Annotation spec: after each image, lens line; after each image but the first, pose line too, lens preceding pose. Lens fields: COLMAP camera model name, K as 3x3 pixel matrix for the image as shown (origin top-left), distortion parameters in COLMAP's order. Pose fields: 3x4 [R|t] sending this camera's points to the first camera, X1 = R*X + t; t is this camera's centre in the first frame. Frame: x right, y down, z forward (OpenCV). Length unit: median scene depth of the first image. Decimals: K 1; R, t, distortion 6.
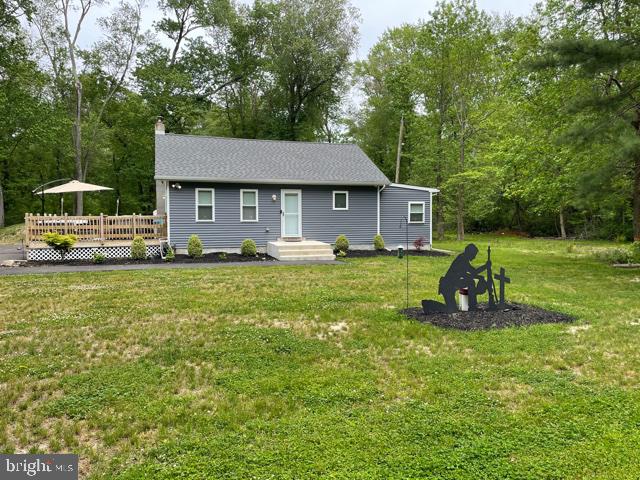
lens RADIAL K [[488.0, 0, 320.0], [0, 488.0, 240.0], [0, 0, 1]] dist [0.011954, -0.001020]
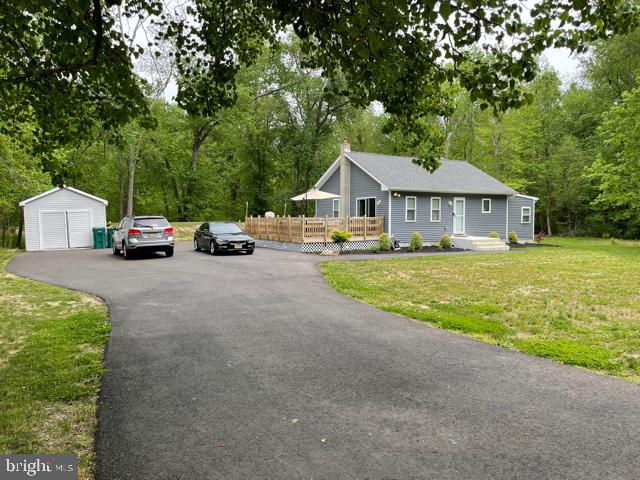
lens RADIAL K [[488.0, 0, 320.0], [0, 488.0, 240.0], [0, 0, 1]] dist [0.011954, -0.001020]
pose [[0.981109, -0.005540, 0.193374, -0.681329], [0.005777, 0.999983, -0.000658, 0.010040], [-0.193368, 0.001763, 0.981125, -0.218833]]
